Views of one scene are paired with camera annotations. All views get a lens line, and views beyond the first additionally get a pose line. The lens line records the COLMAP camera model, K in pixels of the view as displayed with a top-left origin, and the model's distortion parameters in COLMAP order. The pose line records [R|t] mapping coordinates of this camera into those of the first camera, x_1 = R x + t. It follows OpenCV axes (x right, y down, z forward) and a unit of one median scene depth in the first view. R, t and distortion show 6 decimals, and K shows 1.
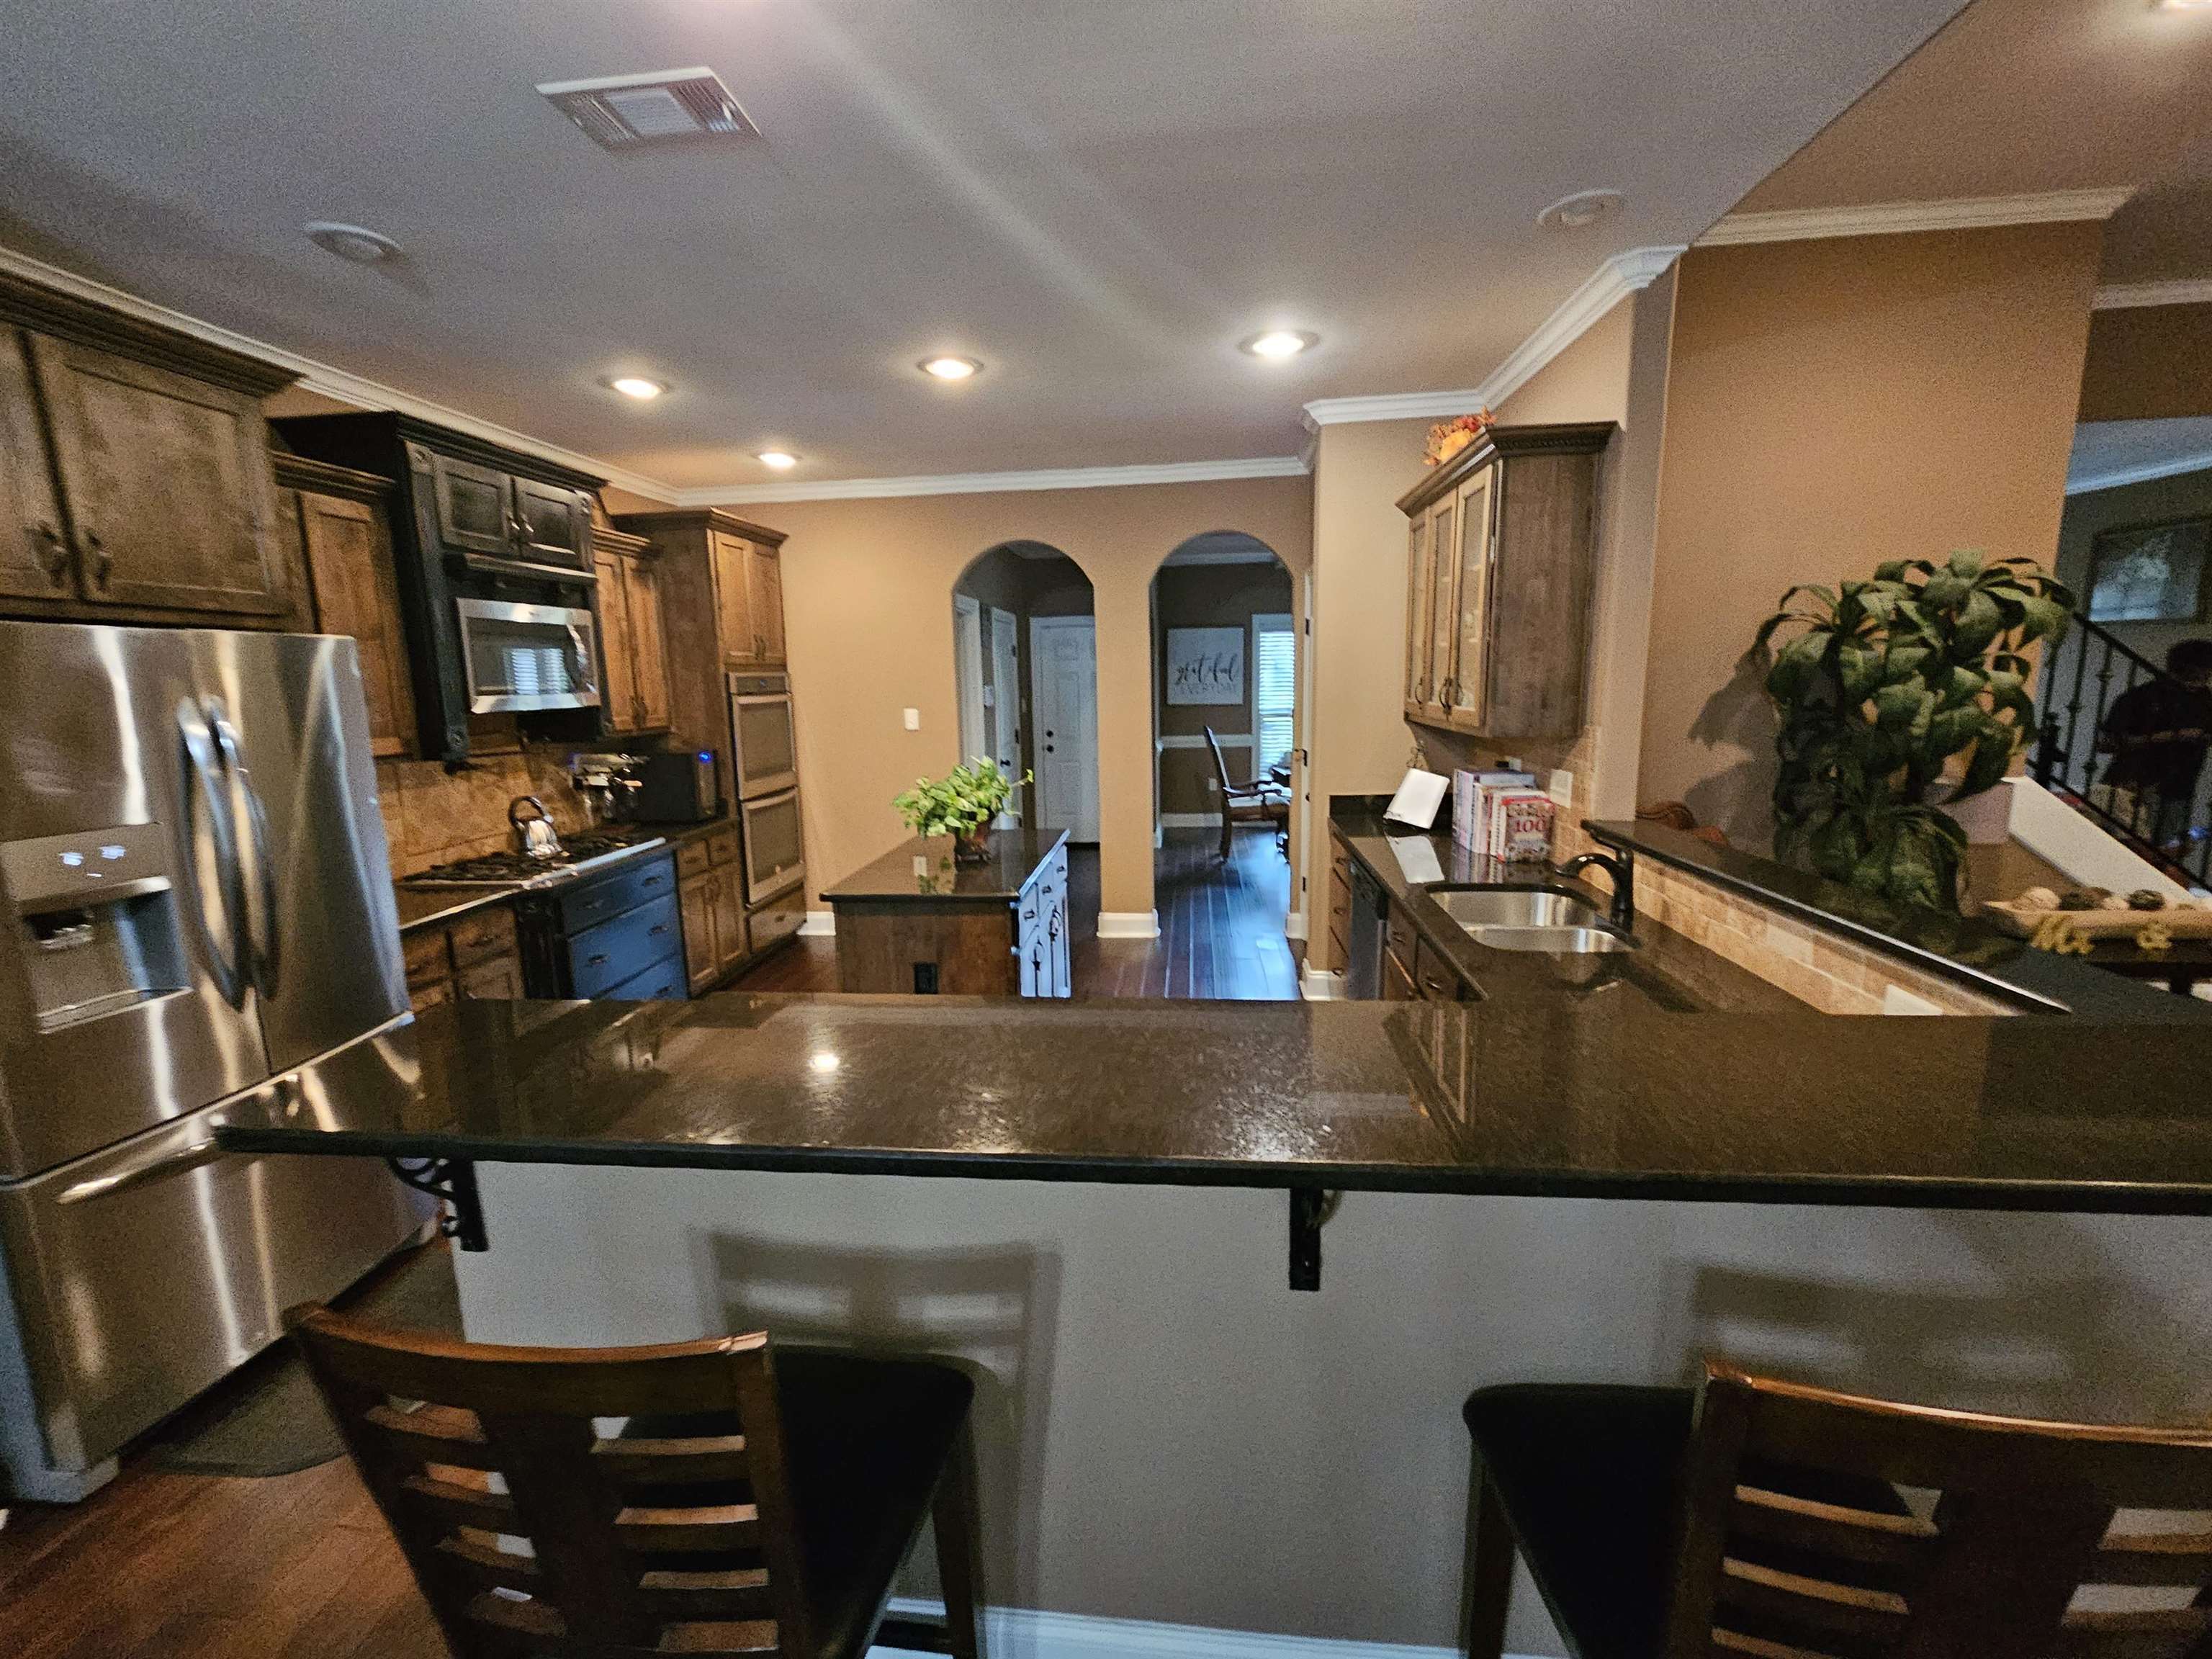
lens RADIAL K [[905.6, 0, 1099.7], [0, 905.6, 836.8], [0, 0, 1]] dist [-0.002858, 0.000529]
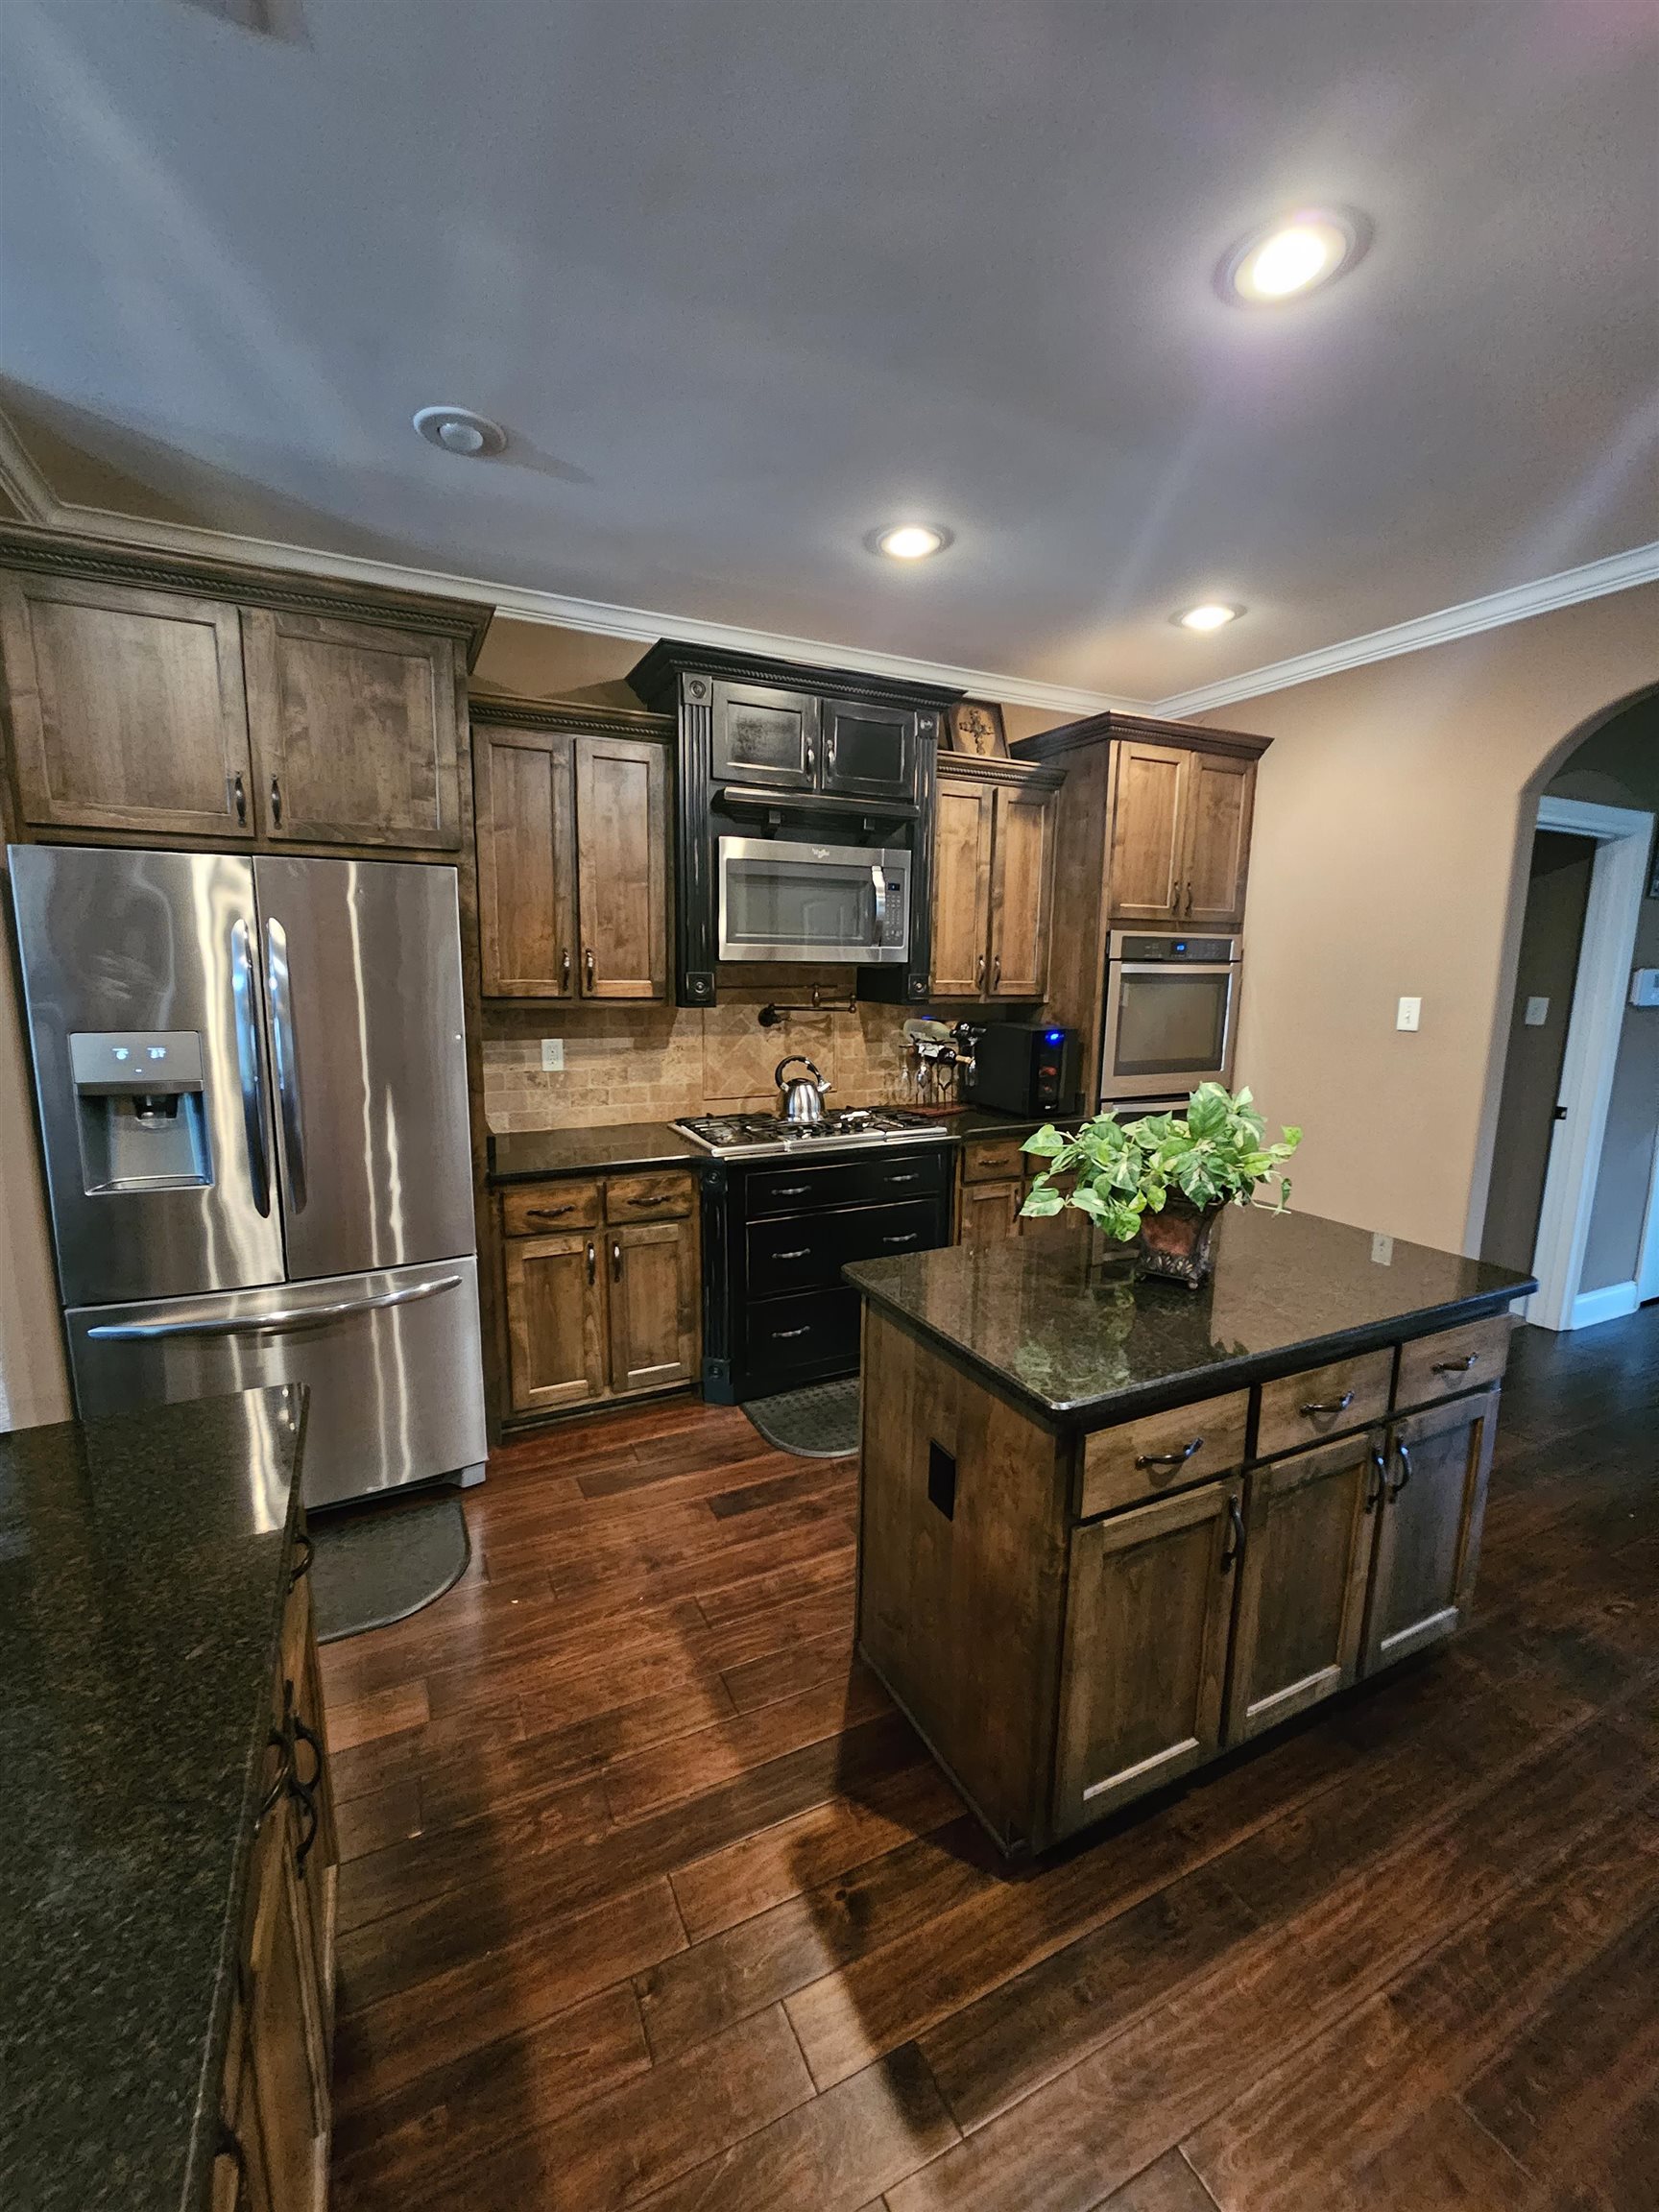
lens RADIAL K [[905.6, 0, 823.0], [0, 905.6, 1111.0], [0, 0, 1]] dist [-0.002858, 0.000529]
pose [[0.529188, 0.171551, -0.830981, 0.150874], [-0.175439, 0.980308, 0.090655, -0.078123], [0.830169, 0.097813, 0.548864, 0.521986]]
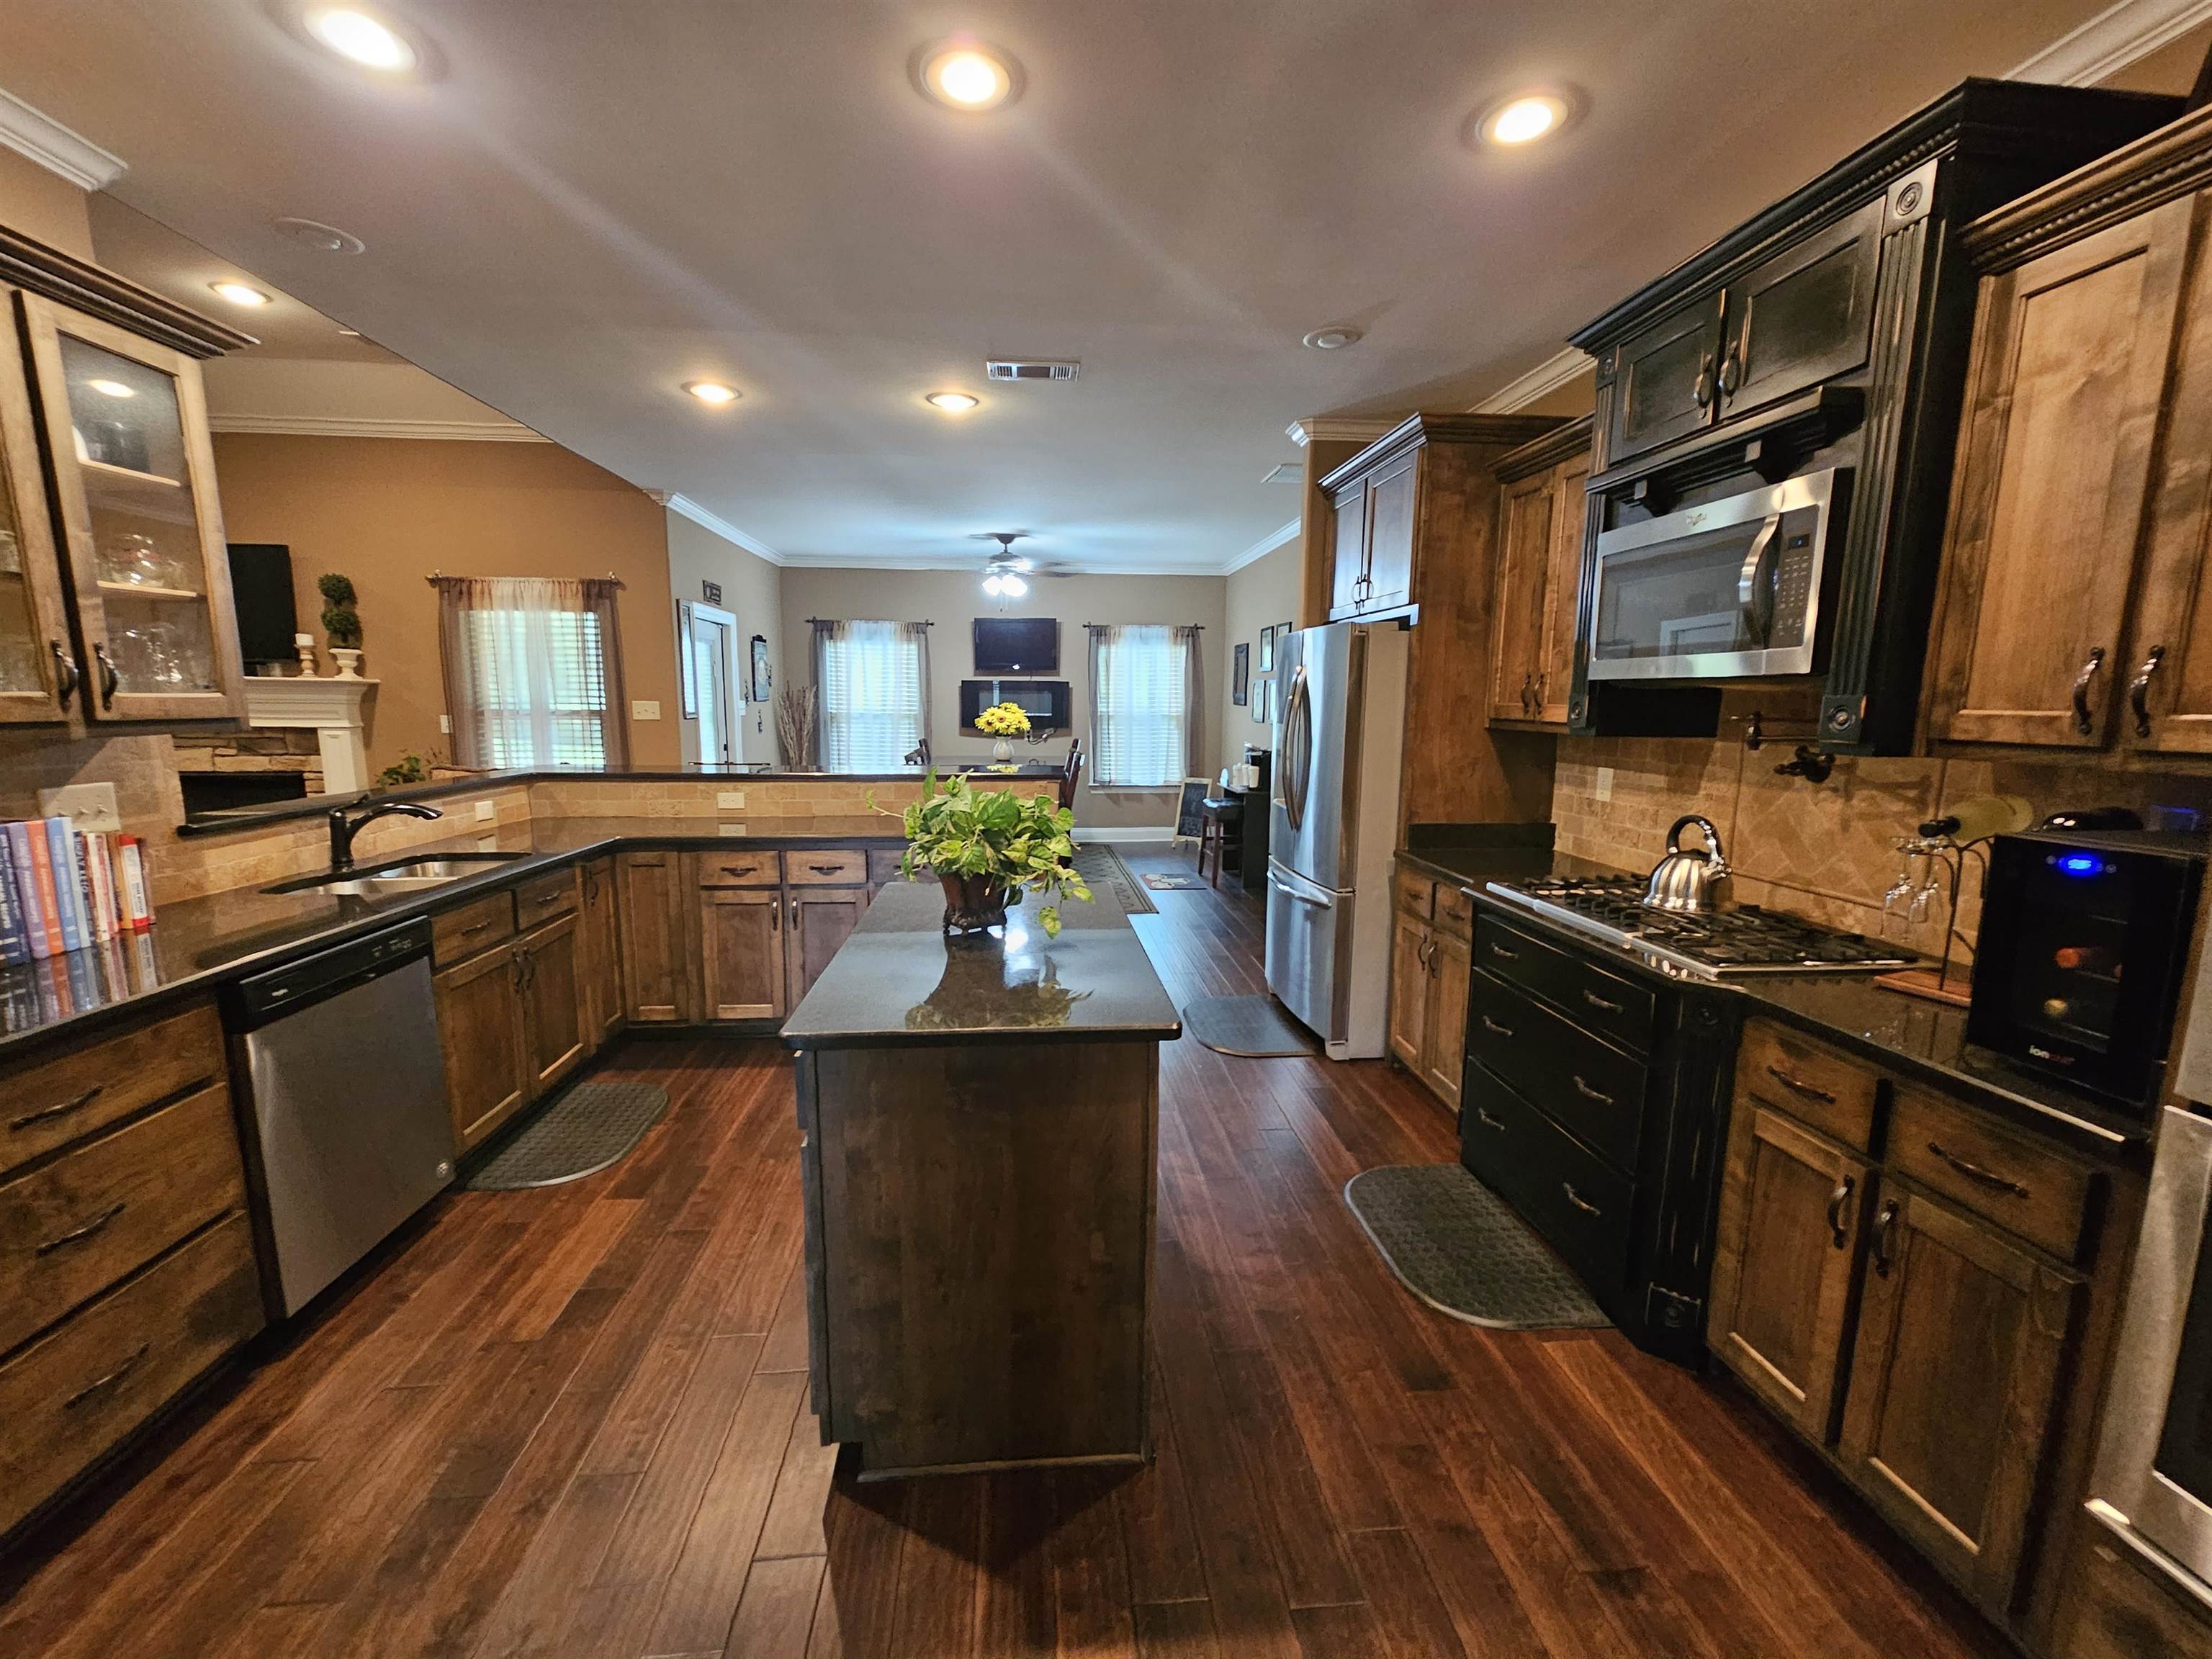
lens RADIAL K [[905.6, 0, 1105.3], [0, 905.6, 830.1], [0, 0, 1]] dist [-0.002858, 0.000529]
pose [[-0.982604, 0.048051, -0.179389, -0.114805], [-0.011649, 0.948098, 0.317766, -0.232690], [0.185348, 0.314328, -0.931045, 1.515772]]
